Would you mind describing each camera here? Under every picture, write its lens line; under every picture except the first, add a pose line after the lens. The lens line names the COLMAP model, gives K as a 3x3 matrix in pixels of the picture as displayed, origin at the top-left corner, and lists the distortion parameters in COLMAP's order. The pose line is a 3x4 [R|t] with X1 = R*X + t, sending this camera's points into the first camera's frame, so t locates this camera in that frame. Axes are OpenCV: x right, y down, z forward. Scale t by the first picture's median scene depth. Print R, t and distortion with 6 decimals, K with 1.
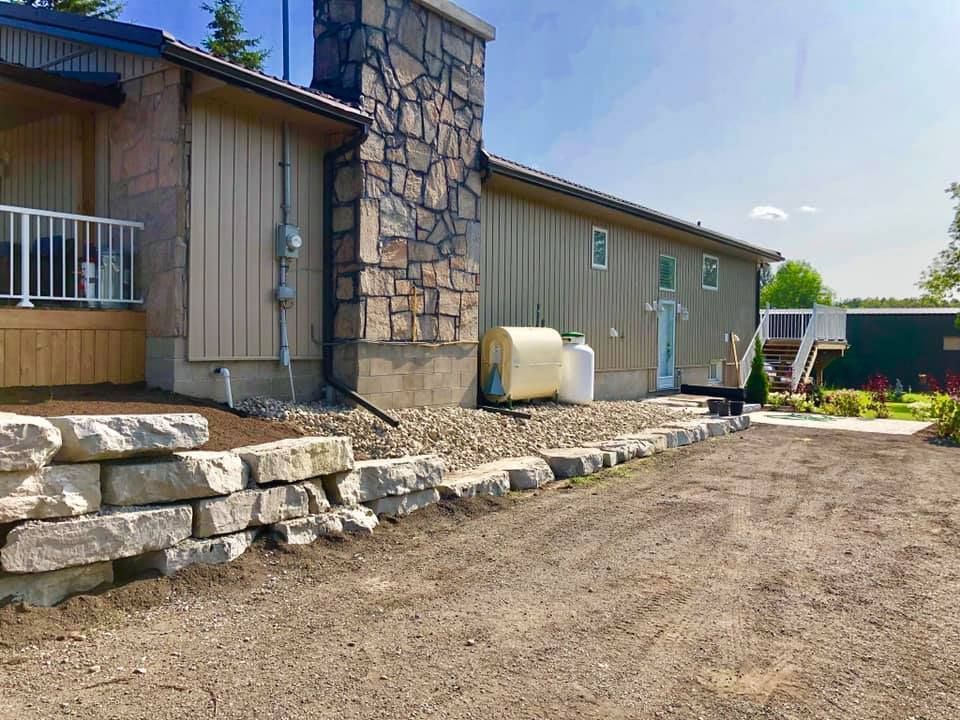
lens RADIAL K [[815.5, 0, 472.3], [0, 815.5, 361.9], [0, 0, 1]] dist [0.029186, -0.025759]
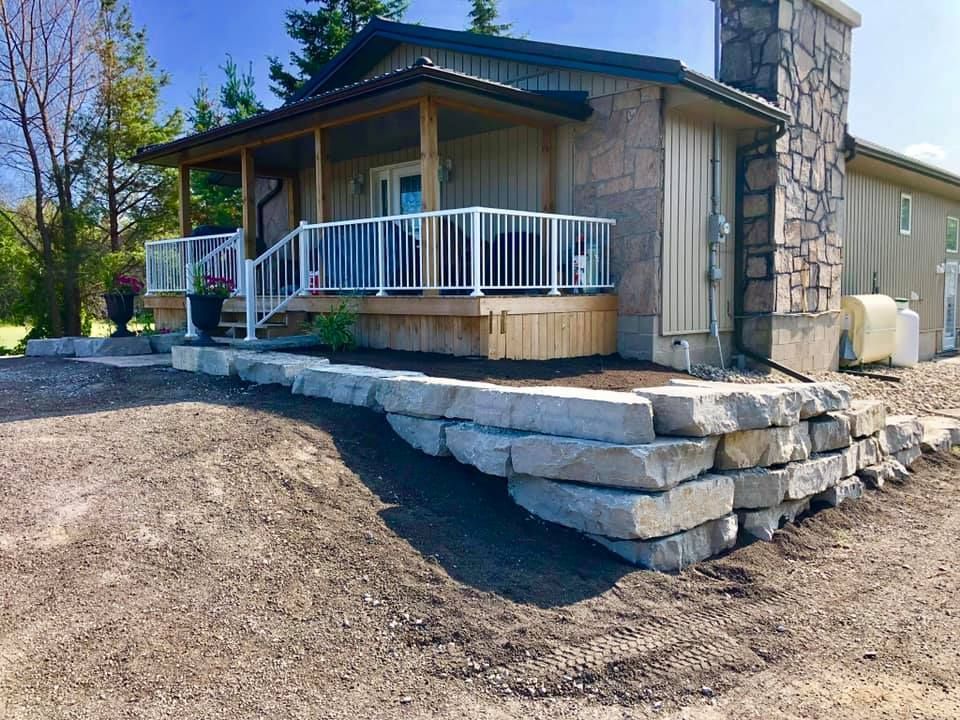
lens RADIAL K [[815.5, 0, 486.1], [0, 815.5, 359.3], [0, 0, 1]] dist [0.029186, -0.025759]
pose [[0.989376, -0.009950, -0.145039, -0.364033], [0.016705, 0.998828, 0.045434, -0.020873], [0.144416, -0.047374, 0.988382, -0.179177]]
